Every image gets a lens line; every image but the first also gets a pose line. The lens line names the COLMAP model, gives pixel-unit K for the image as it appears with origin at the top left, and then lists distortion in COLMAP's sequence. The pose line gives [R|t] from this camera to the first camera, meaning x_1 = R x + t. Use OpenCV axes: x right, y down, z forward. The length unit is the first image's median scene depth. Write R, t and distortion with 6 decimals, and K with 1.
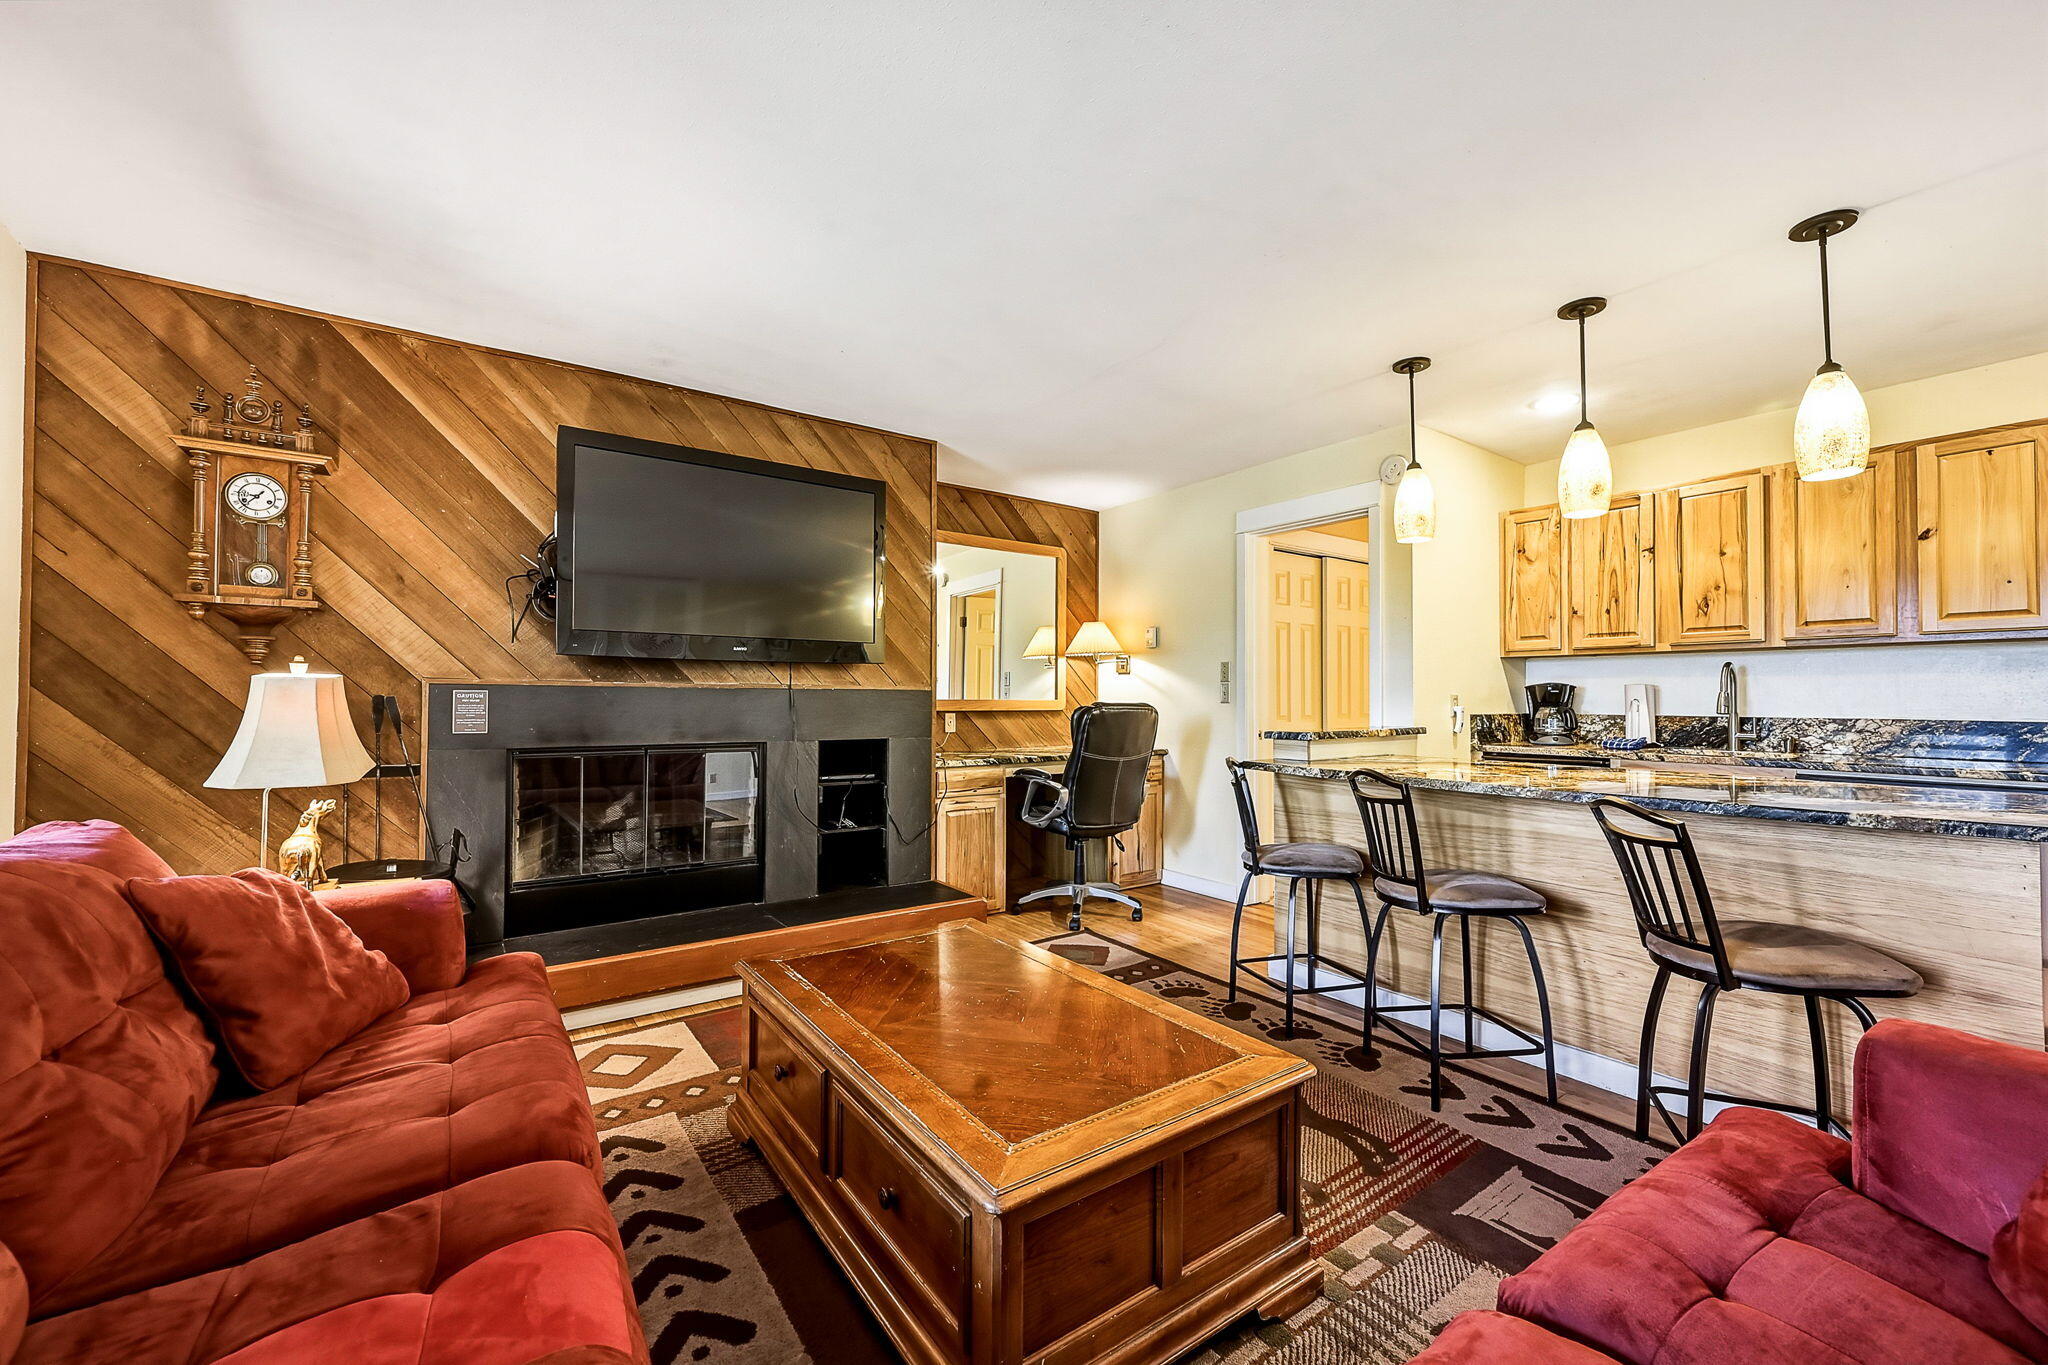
lens RADIAL K [[804.0, 0, 1020.4], [0, 804.0, 686.4], [0, 0, 1]] dist [-0.001322, 0.000078]
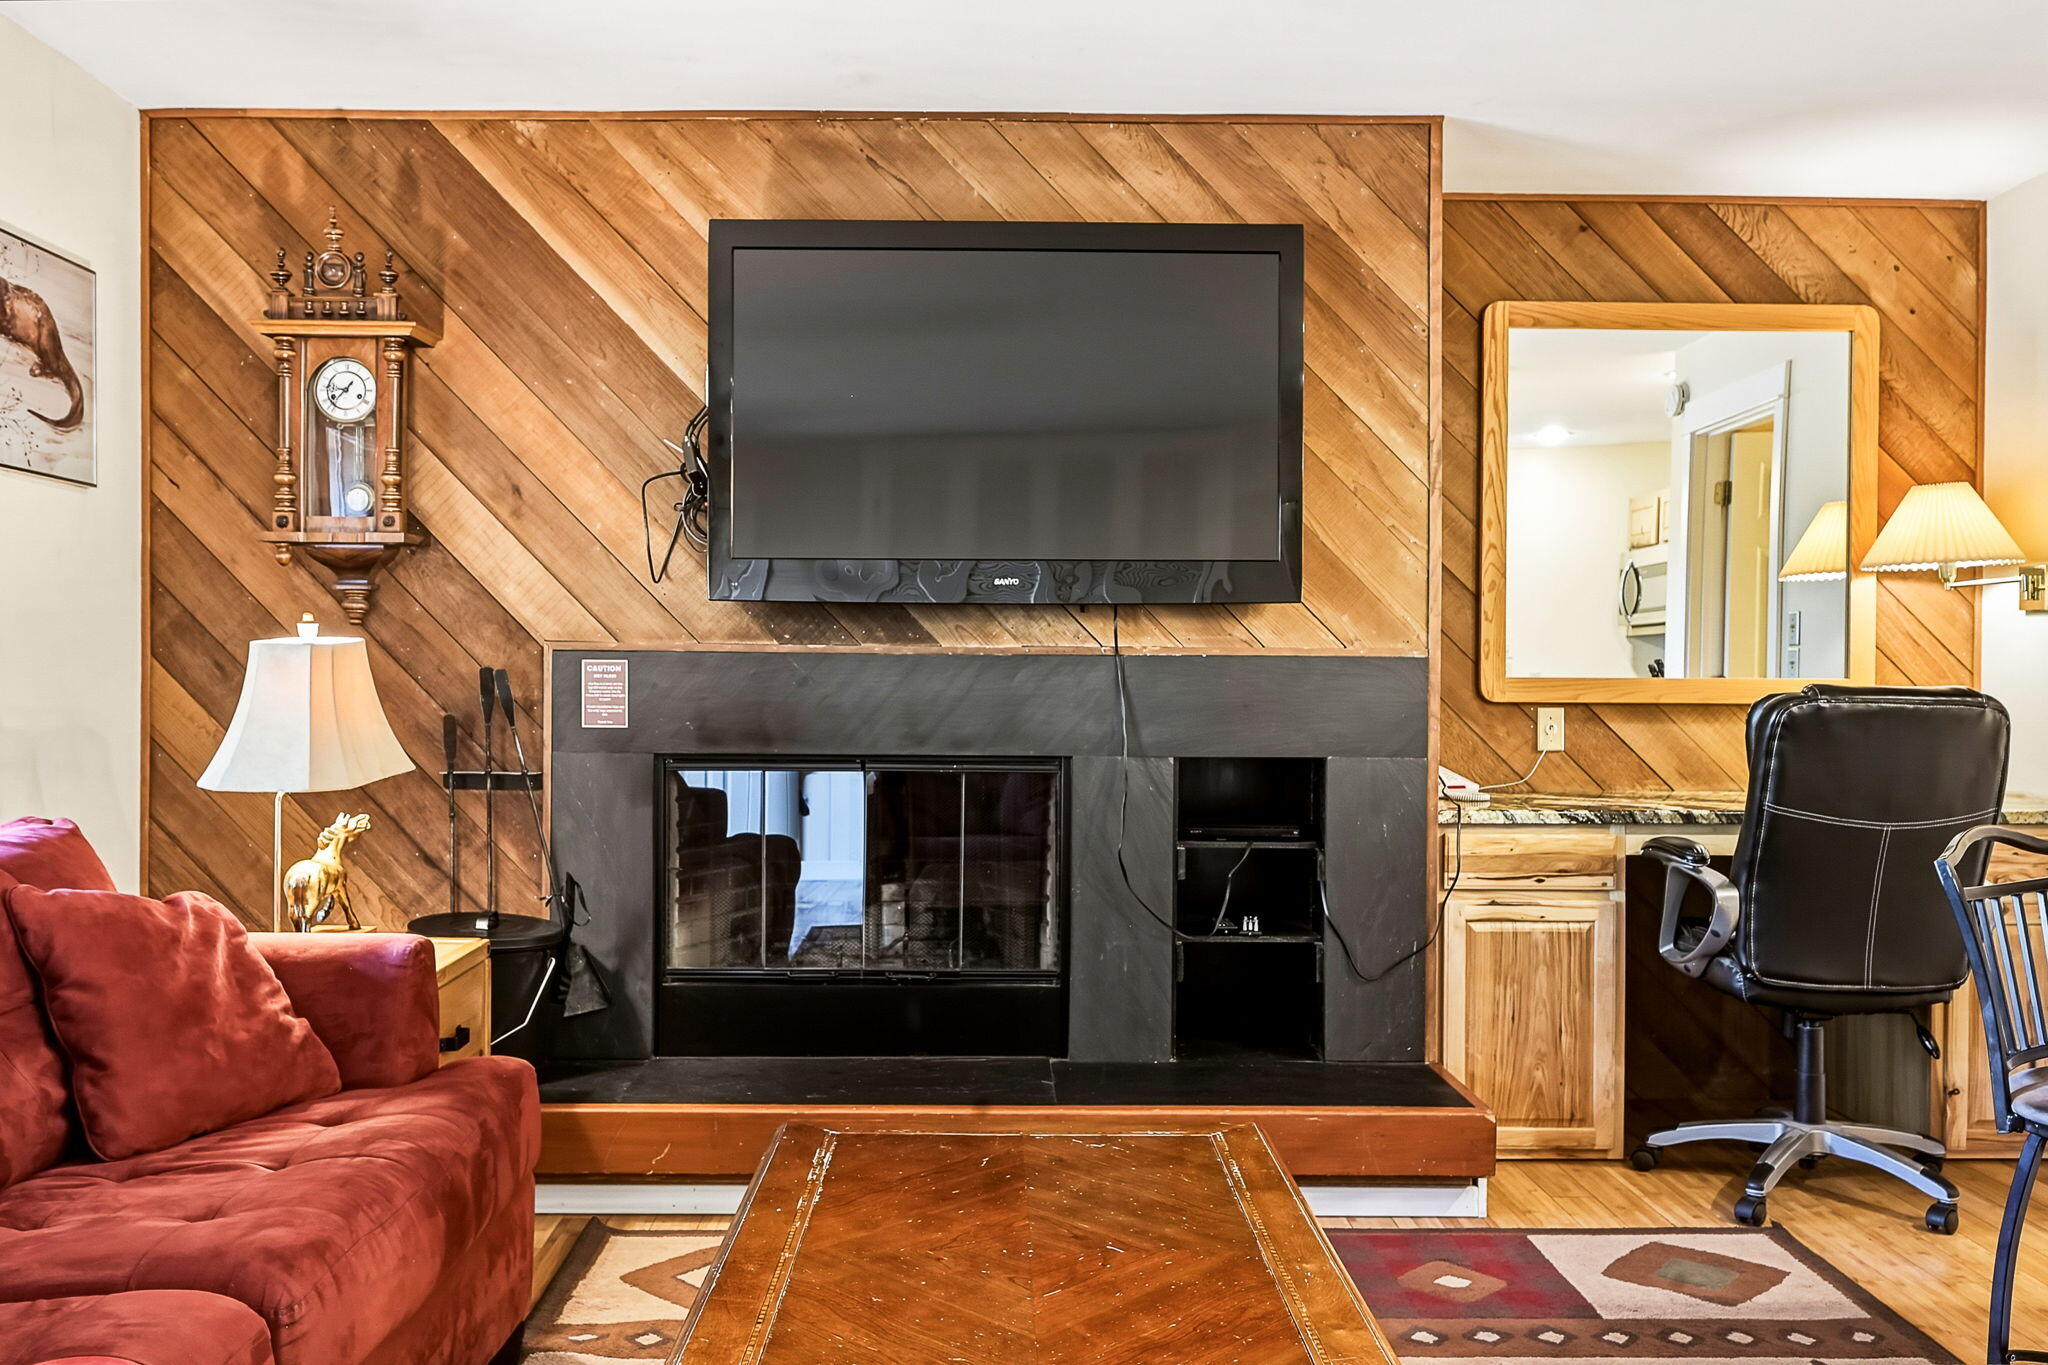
lens RADIAL K [[1762.2, 0, 1021.9], [0, 1762.2, 687.0], [0, 0, 1]] dist [-0.004756, -0.002855]
pose [[0.823149, 0.006073, -0.567793, 0.337569], [0.006088, 0.999791, 0.019519, 0.001035], [0.567793, -0.019524, 0.822940, 0.034583]]
